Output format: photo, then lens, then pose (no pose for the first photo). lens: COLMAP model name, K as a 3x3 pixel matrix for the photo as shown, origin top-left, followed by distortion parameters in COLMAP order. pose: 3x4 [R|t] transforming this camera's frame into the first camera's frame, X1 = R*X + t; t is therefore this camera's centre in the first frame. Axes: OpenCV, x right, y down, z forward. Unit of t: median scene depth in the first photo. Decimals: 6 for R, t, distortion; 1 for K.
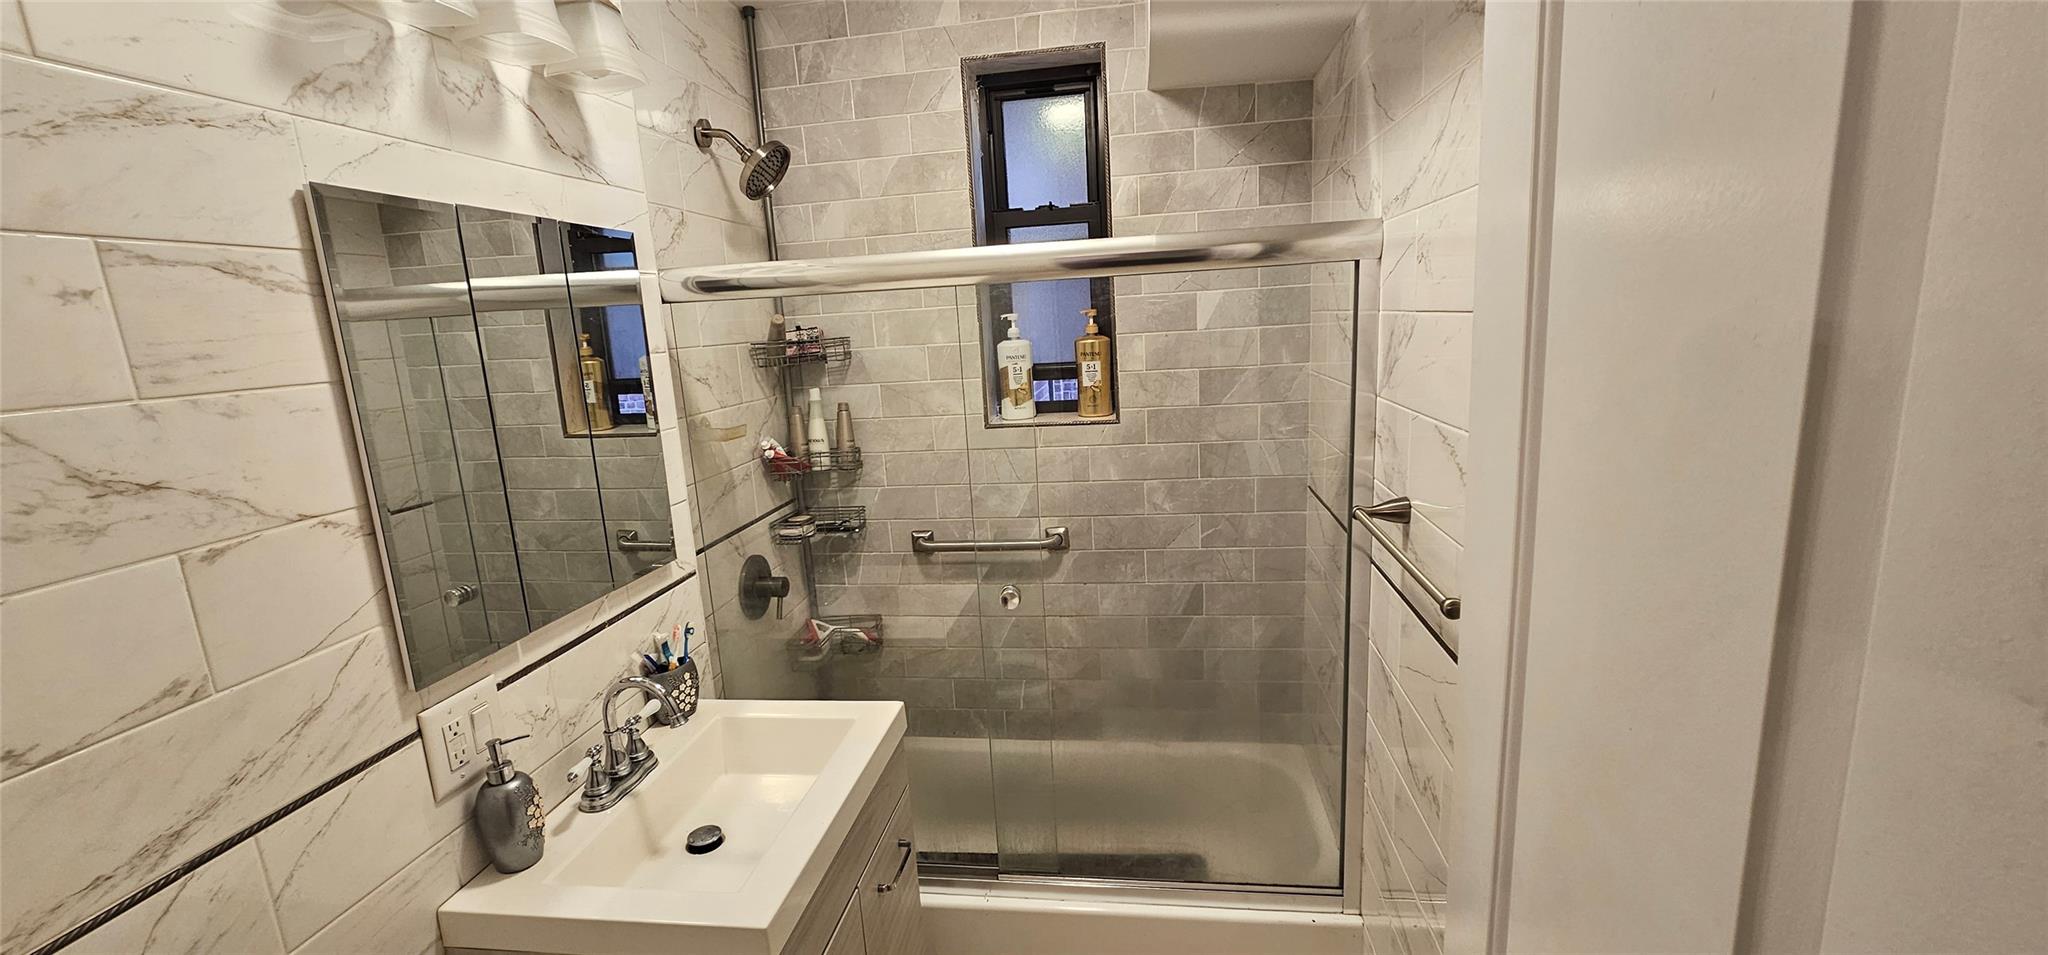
lens RADIAL K [[836.0, 0, 1029.0], [0, 836.0, 490.6], [0, 0, 1]] dist [0.001698, 0.000987]
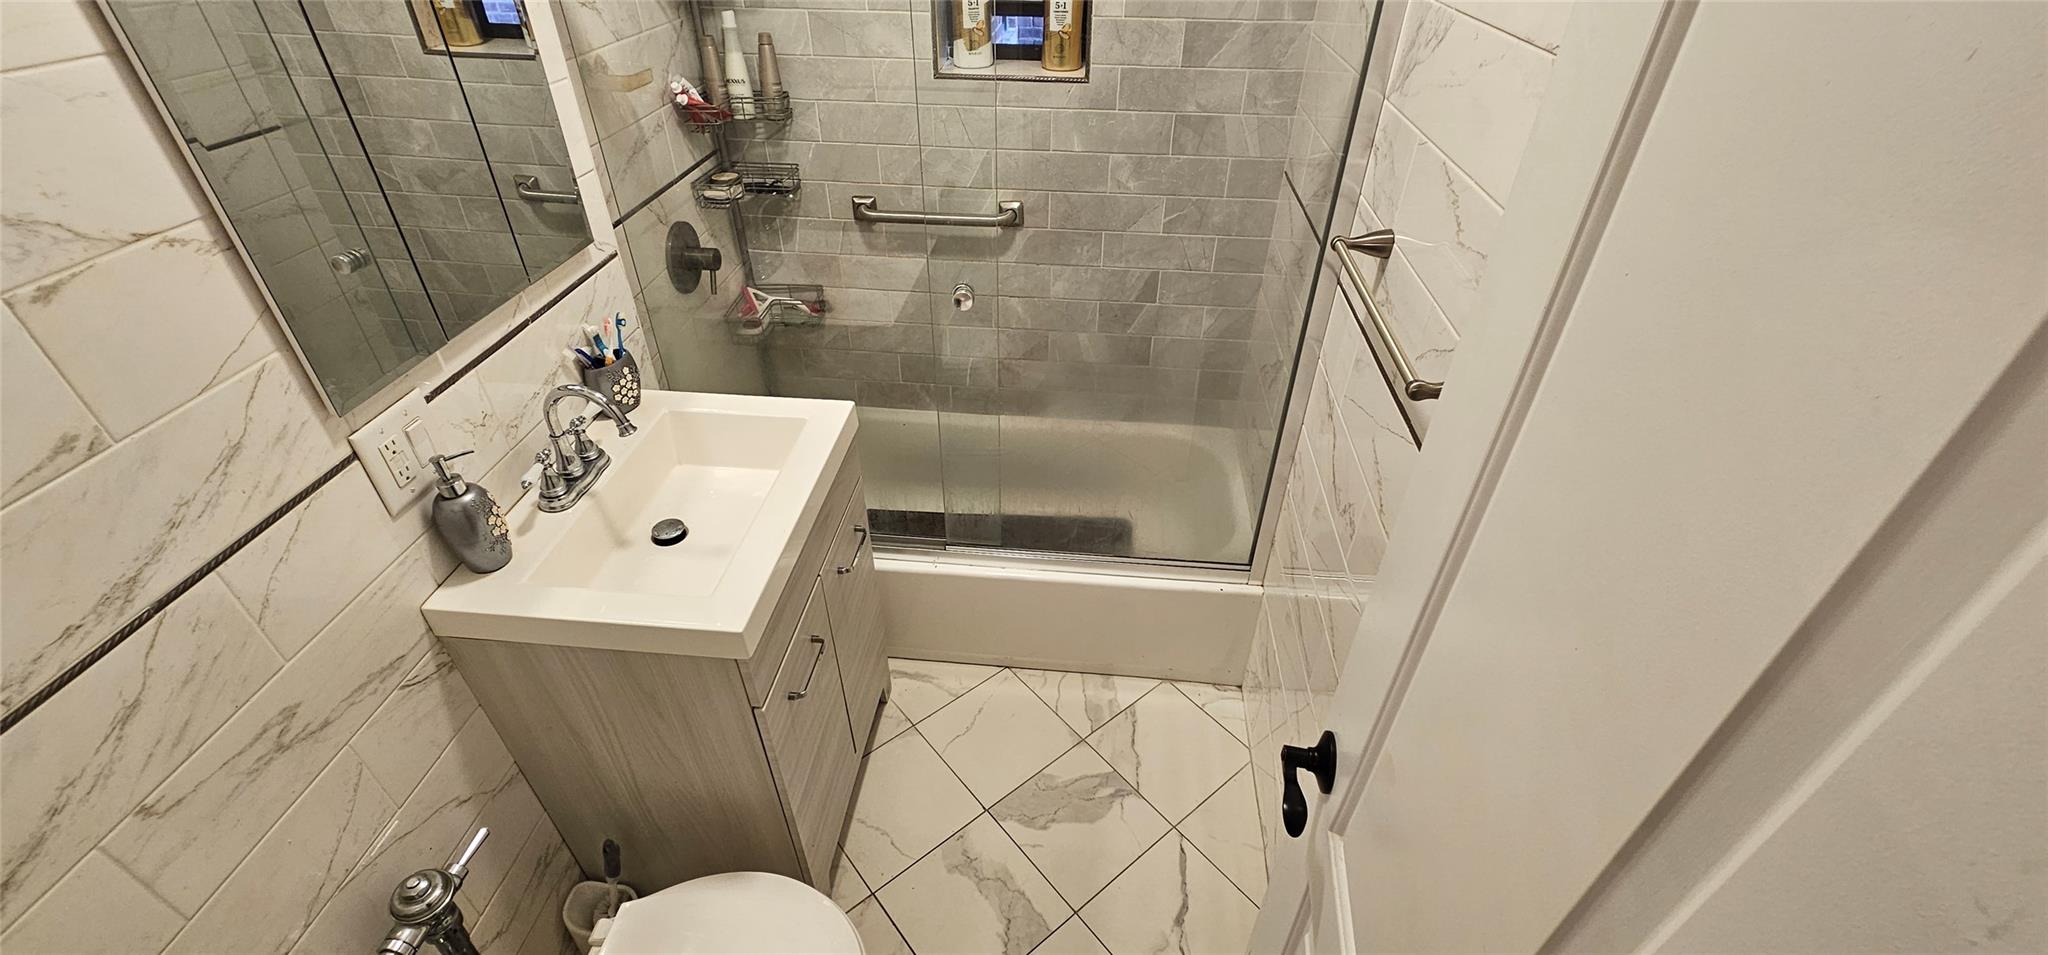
lens RADIAL K [[834.7, 0, 1028.3], [0, 834.7, 491.0], [0, 0, 1]] dist [0.000507, 0.001205]
pose [[0.996623, 0.023317, 0.078734, -0.022288], [-0.054619, 0.904199, 0.423604, -0.100019], [-0.061314, -0.426474, 0.902419, 0.050917]]
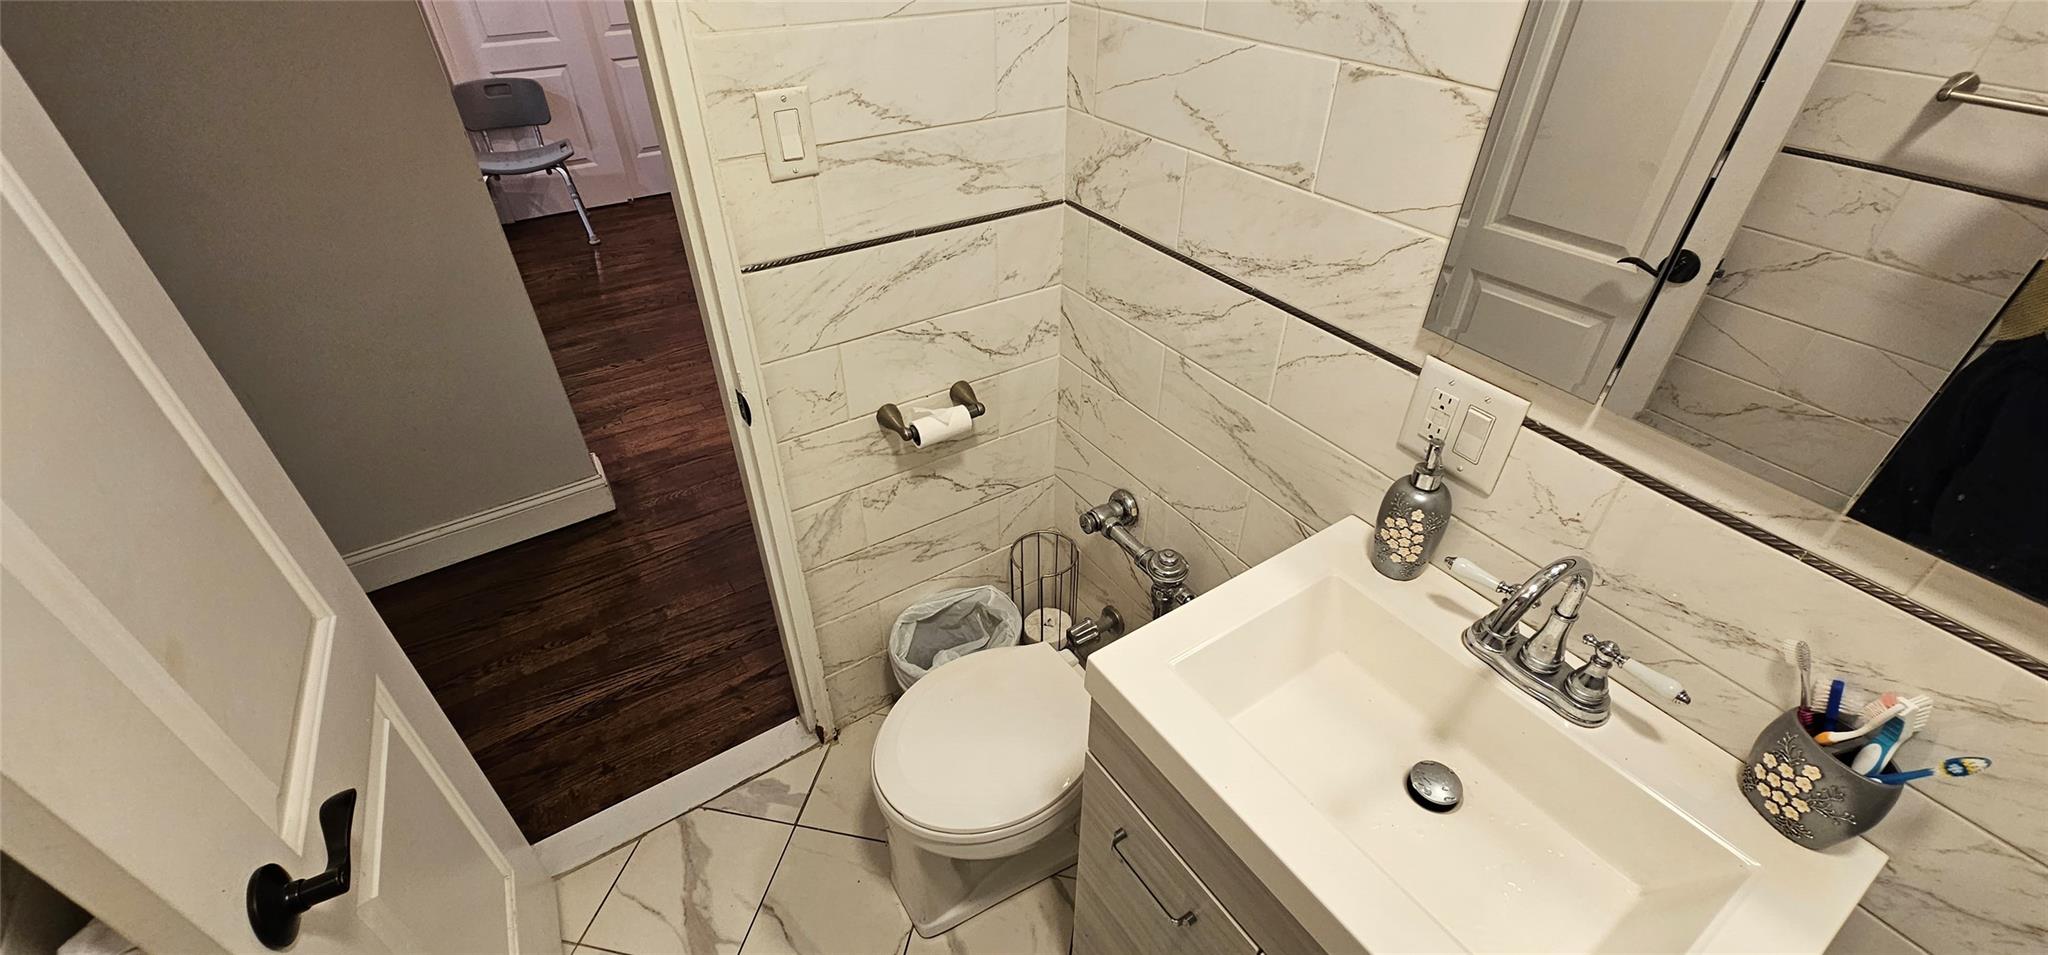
lens RADIAL K [[834.7, 0, 1028.3], [0, 834.7, 491.0], [0, 0, 1]] dist [0.000507, 0.001205]
pose [[-0.740486, 0.452363, -0.497040, 0.082331], [-0.100426, 0.656784, 0.747362, -0.212424], [0.664527, 0.603326, -0.440910, 0.961812]]
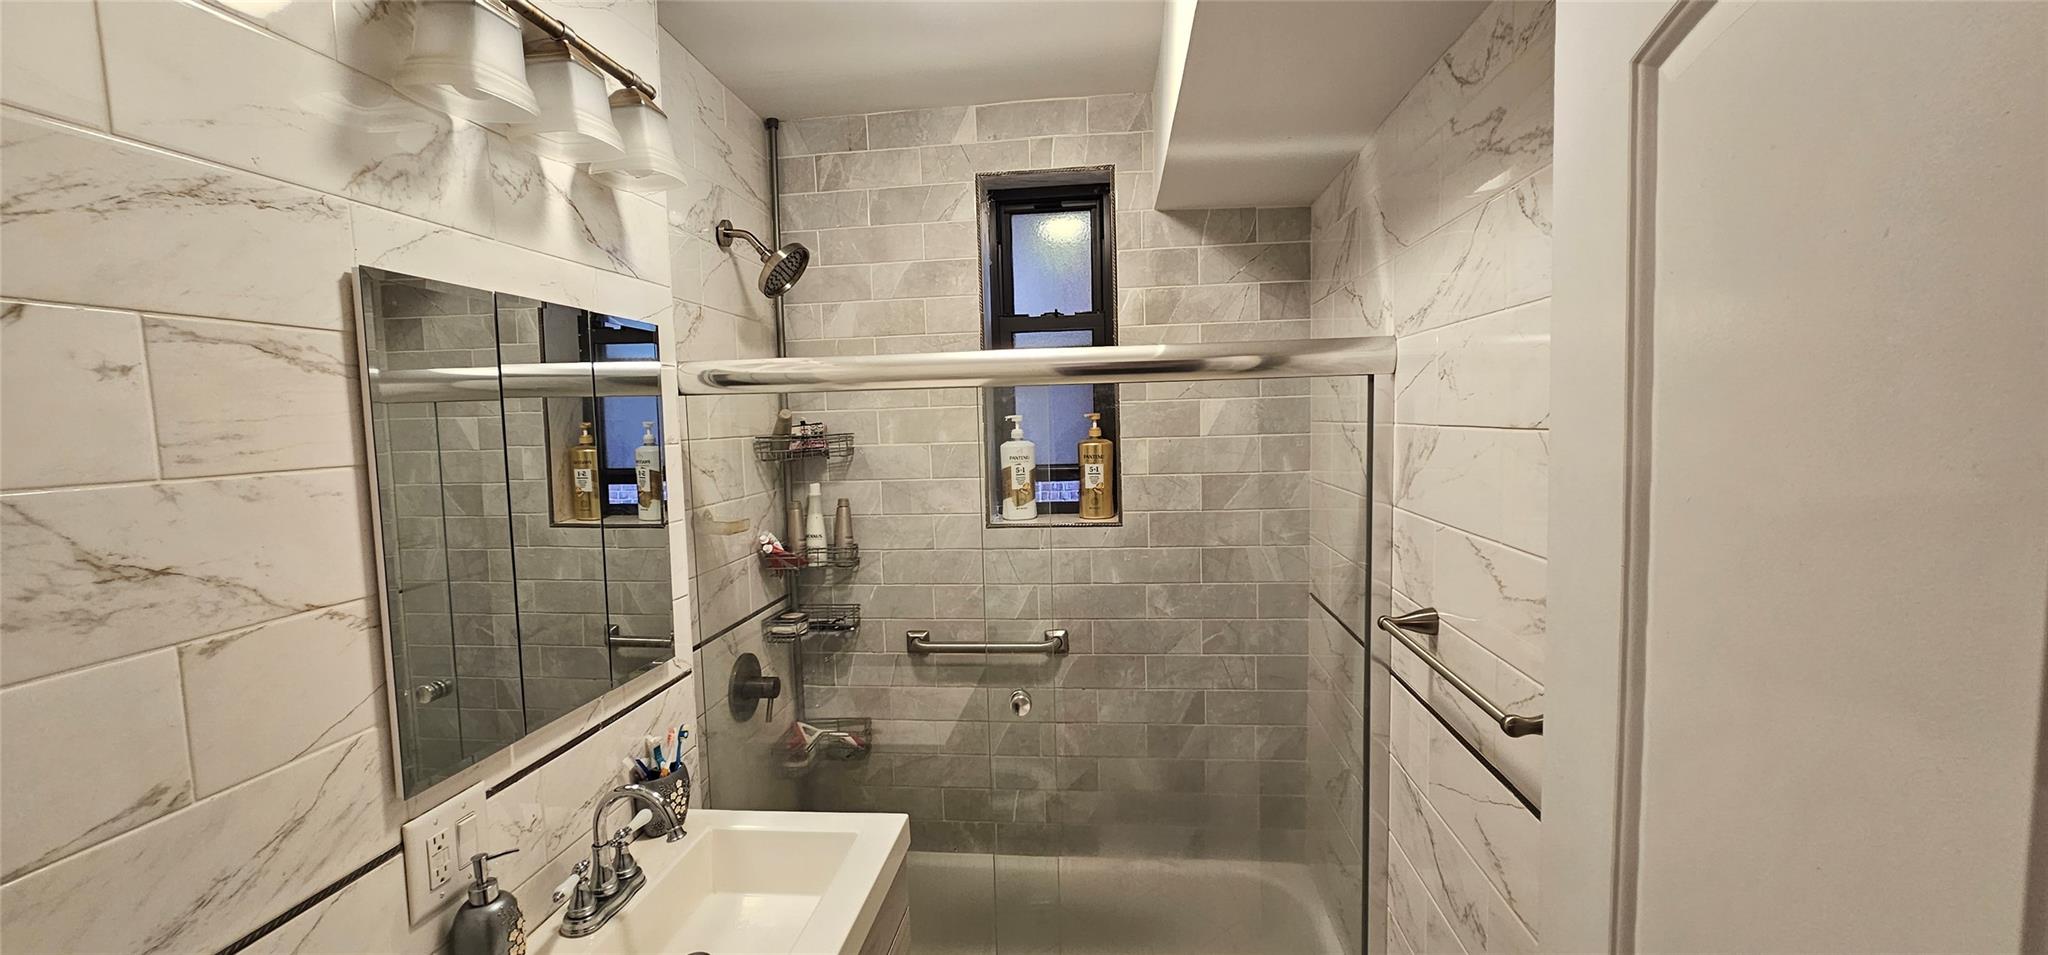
lens RADIAL K [[834.7, 0, 1028.3], [0, 834.7, 491.0], [0, 0, 1]] dist [0.000507, 0.001205]
pose [[0.998924, 0.025937, 0.038442, -0.070839], [-0.021236, 0.992786, -0.118004, -0.003044], [-0.041225, 0.117061, 0.992269, 0.014765]]
